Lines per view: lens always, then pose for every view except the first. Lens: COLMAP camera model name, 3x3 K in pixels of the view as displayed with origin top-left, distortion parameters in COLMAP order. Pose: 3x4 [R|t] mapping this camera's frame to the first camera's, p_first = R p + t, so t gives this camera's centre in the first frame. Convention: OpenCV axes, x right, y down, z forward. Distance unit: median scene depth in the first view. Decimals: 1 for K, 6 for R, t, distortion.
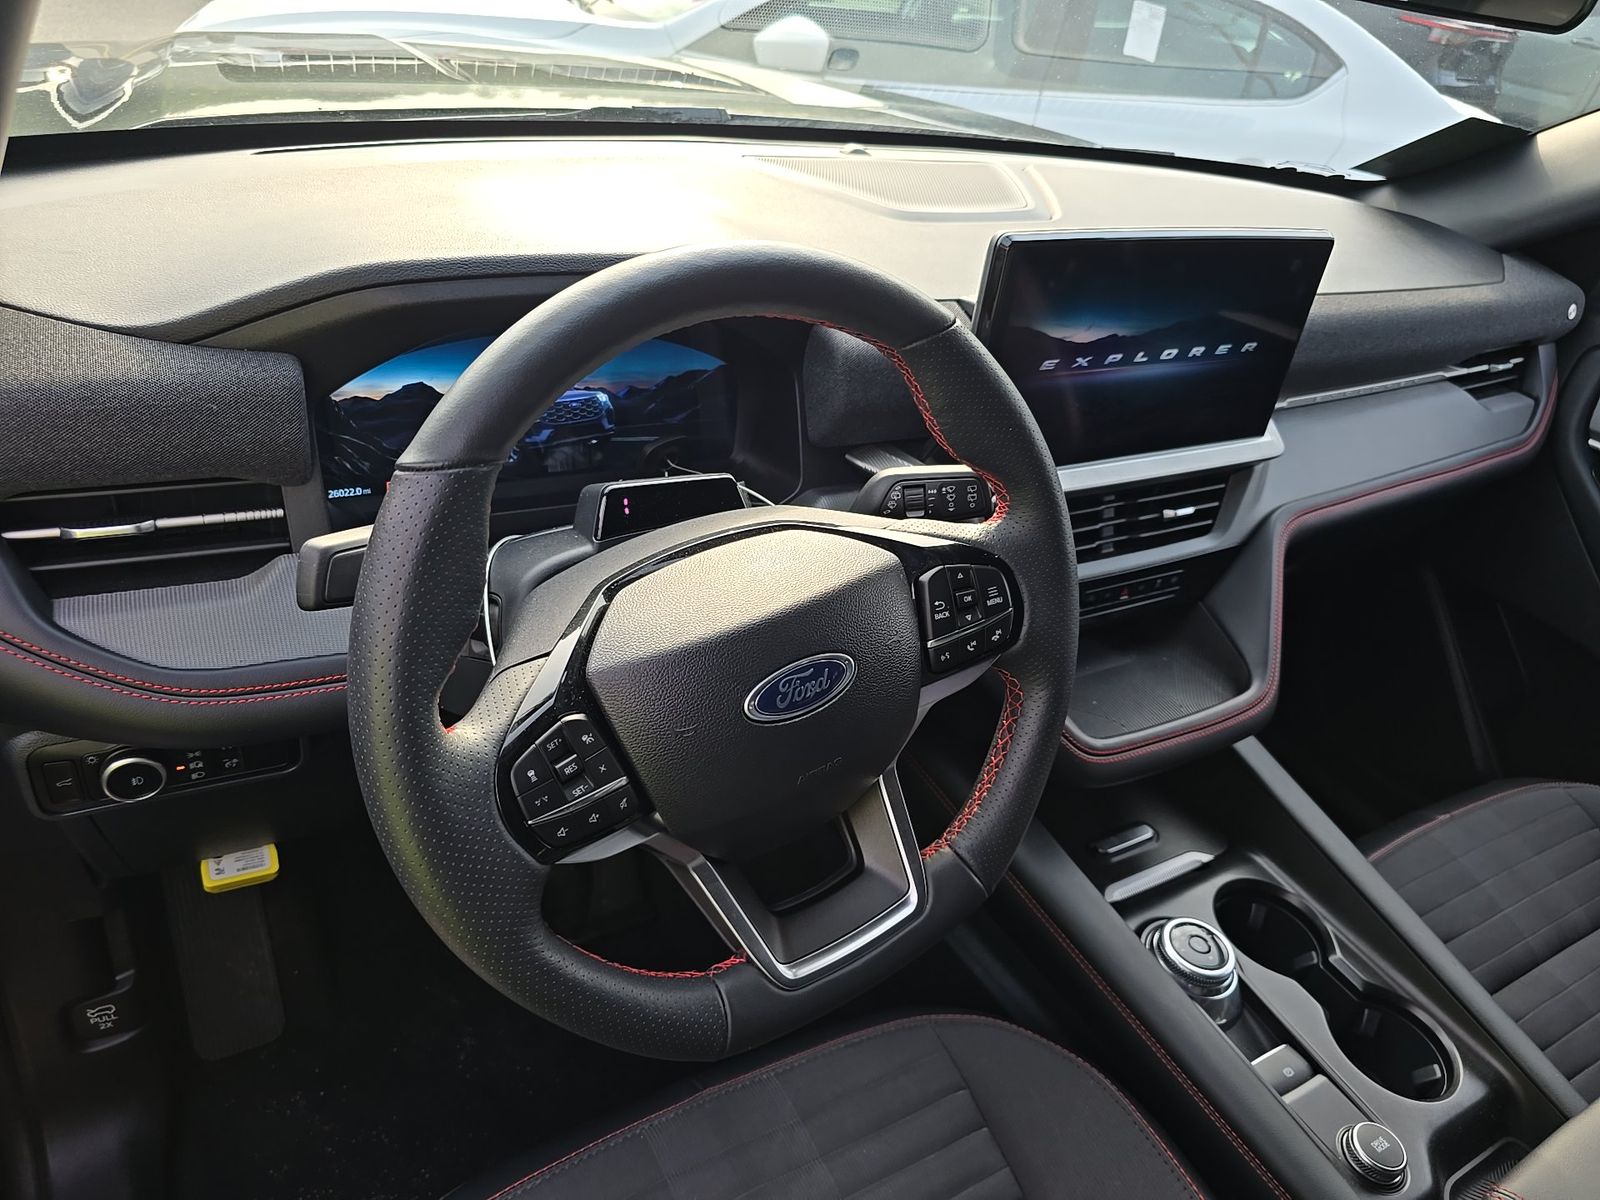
lens RADIAL K [[1107.8, 0, 788.2], [0, 1107.8, 615.8], [0, 0, 1]] dist [-0.026321, -0.006527]
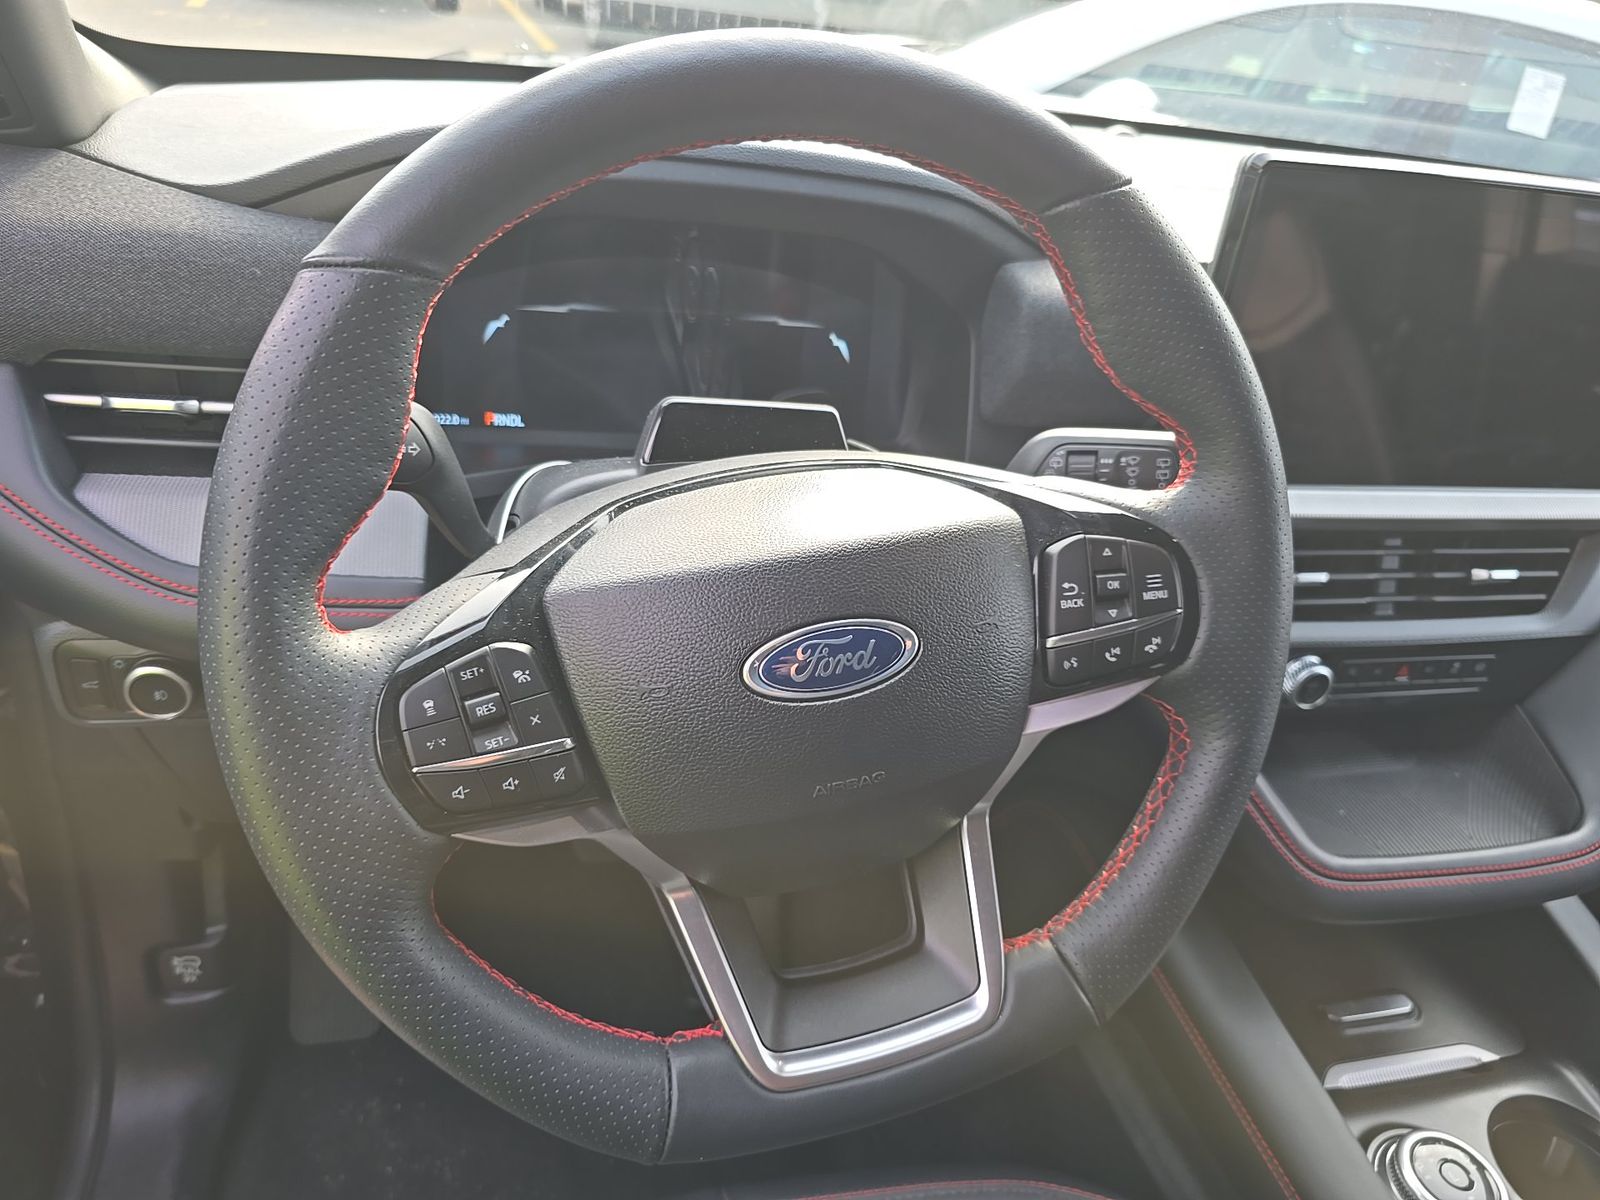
lens RADIAL K [[1107.8, 0, 788.2], [0, 1107.8, 615.8], [0, 0, 1]] dist [-0.026321, -0.006527]
pose [[0.956957, 0.122572, -0.263076, 0.145489], [-0.145145, 0.987065, -0.068082, 0.077790], [0.251328, 0.103335, 0.962370, 0.267899]]
